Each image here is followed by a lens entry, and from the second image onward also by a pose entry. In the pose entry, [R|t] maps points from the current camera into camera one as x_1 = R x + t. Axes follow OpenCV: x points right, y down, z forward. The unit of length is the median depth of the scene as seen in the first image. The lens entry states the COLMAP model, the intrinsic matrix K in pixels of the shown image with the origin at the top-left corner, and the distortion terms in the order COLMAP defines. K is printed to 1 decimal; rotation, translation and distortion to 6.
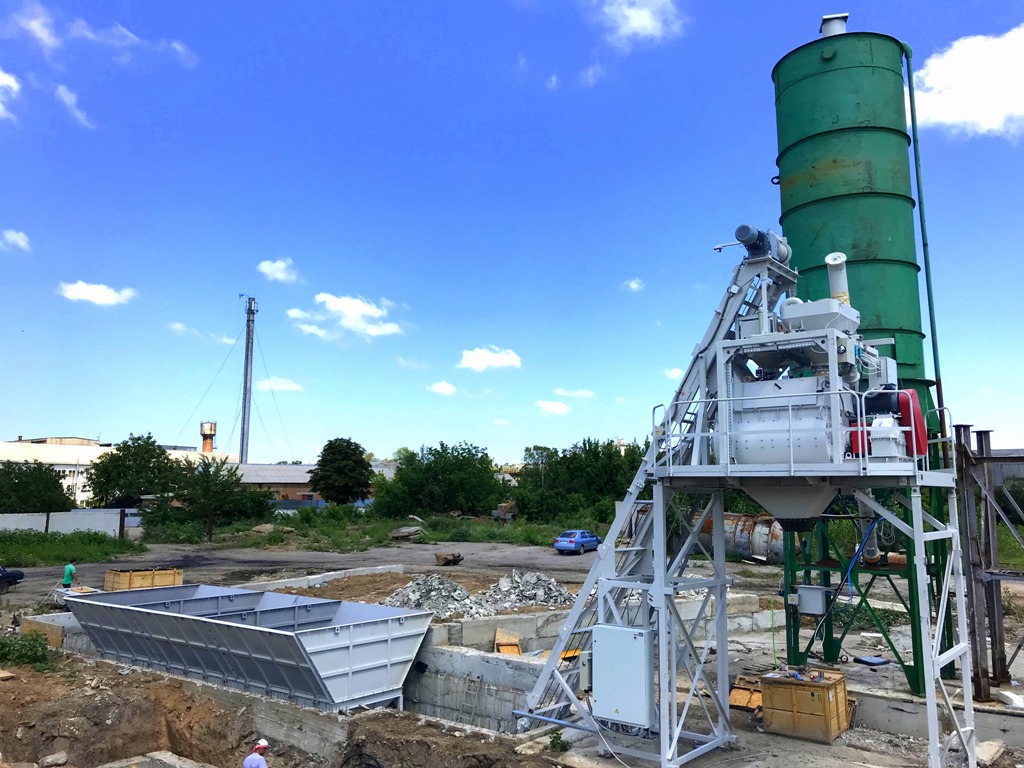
lens RADIAL K [[822.2, 0, 515.9], [0, 822.2, 357.0], [0, 0, 1]] dist [-0.001477, -0.006994]
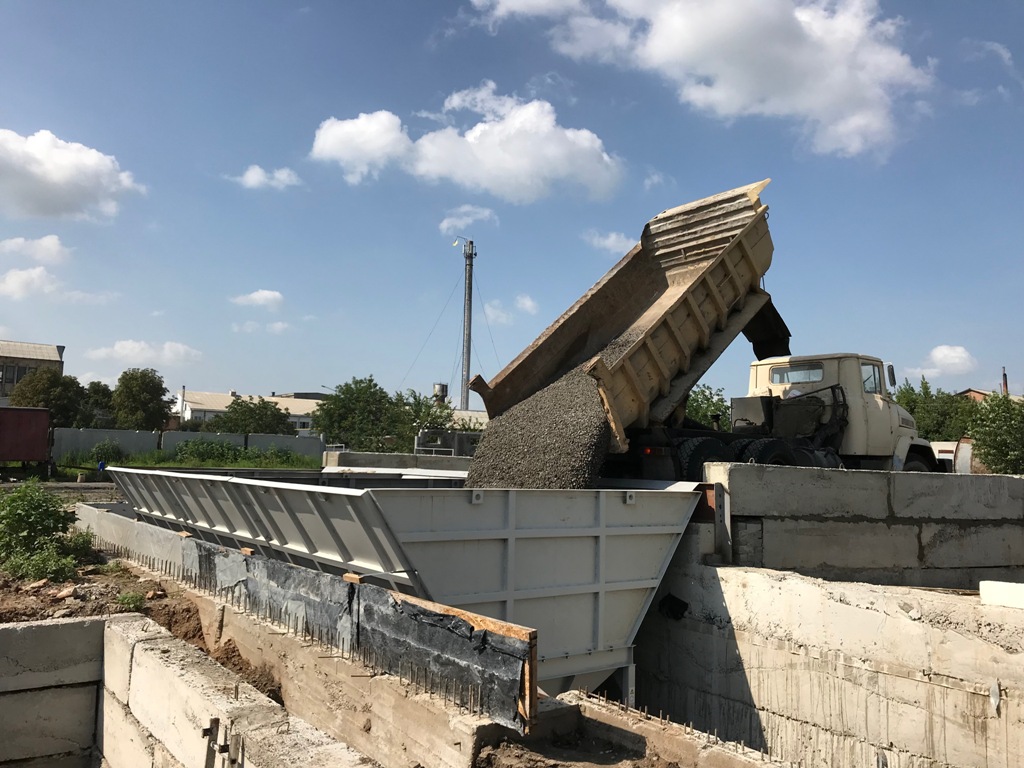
lens RADIAL K [[831.4, 0, 512.0], [0, 831.4, 384.0], [0, 0, 1]] dist [0.000082, -0.006602]
pose [[0.962519, -0.002450, -0.271204, -0.013020], [0.022390, 0.997264, 0.070453, 0.037565], [0.270289, -0.073885, 0.959940, 0.092700]]
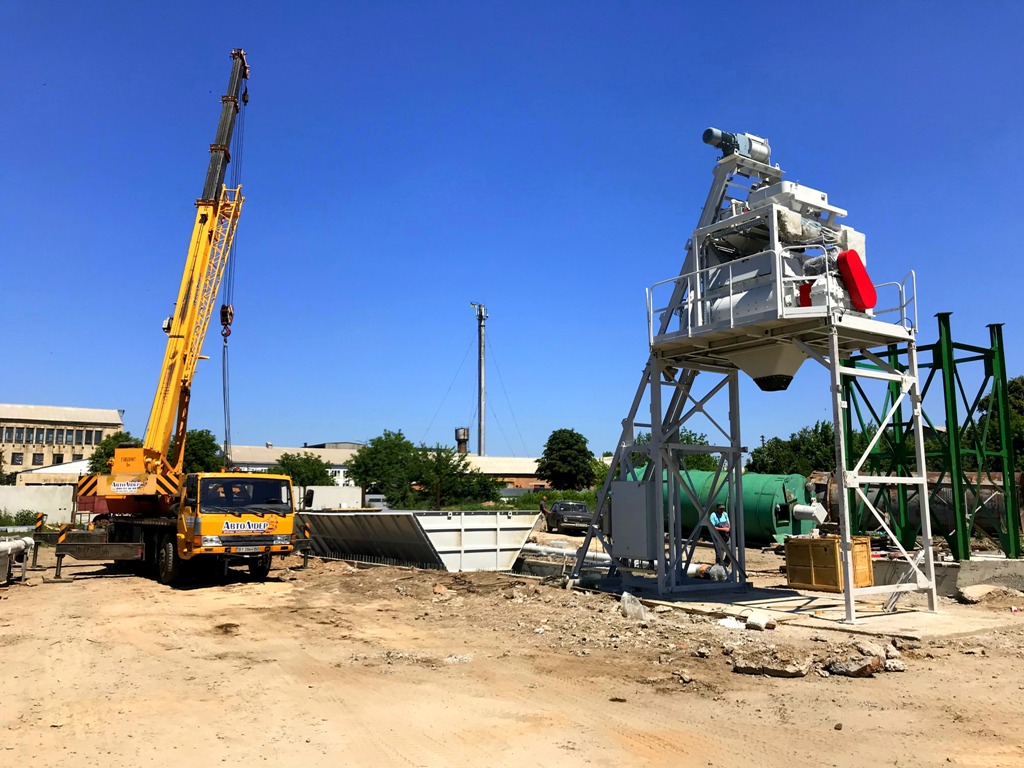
lens RADIAL K [[807.2, 0, 490.9], [0, 807.2, 357.7], [0, 0, 1]] dist [0.213925, -0.000328]
pose [[0.946692, -0.056401, -0.317165, 0.036769], [0.054625, 0.998402, -0.014498, 0.018288], [0.317476, -0.003600, 0.948260, -0.020404]]
